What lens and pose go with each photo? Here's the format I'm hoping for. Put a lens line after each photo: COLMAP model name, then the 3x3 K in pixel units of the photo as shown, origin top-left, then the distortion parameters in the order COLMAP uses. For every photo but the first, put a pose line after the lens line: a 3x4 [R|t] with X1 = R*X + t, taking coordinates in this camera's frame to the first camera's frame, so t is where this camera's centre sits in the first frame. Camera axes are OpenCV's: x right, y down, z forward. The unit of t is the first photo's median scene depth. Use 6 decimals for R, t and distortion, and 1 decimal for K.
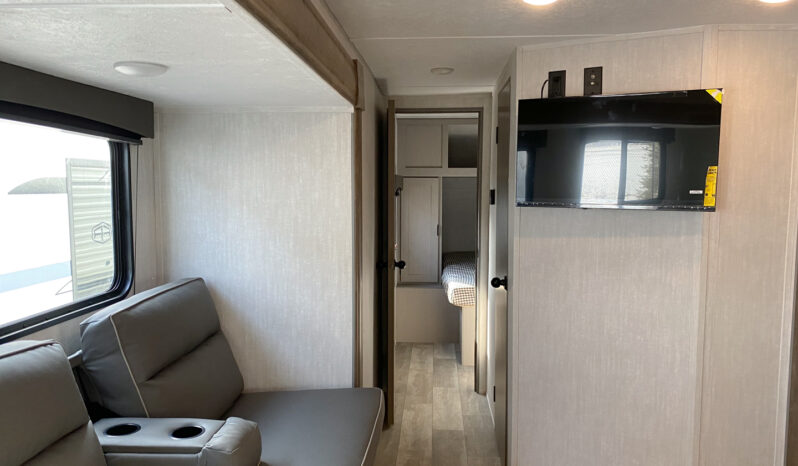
lens RADIAL K [[627.3, 0, 399.0], [0, 627.3, 233.0], [0, 0, 1]] dist [0.037369, -0.010675]
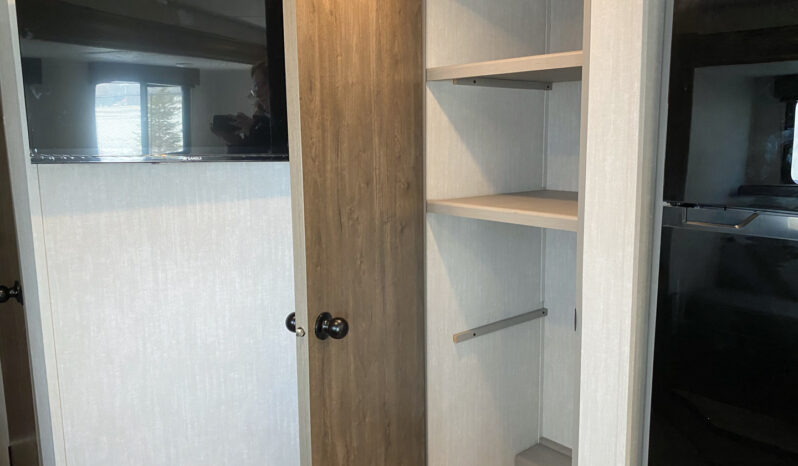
lens RADIAL K [[627.3, 0, 399.0], [0, 627.3, 233.0], [0, 0, 1]] dist [0.037369, -0.010675]
pose [[0.737769, -0.116910, 0.664853, 0.043575], [0.066869, 0.992702, 0.100358, -0.015393], [-0.671733, -0.029583, 0.740202, 0.339075]]
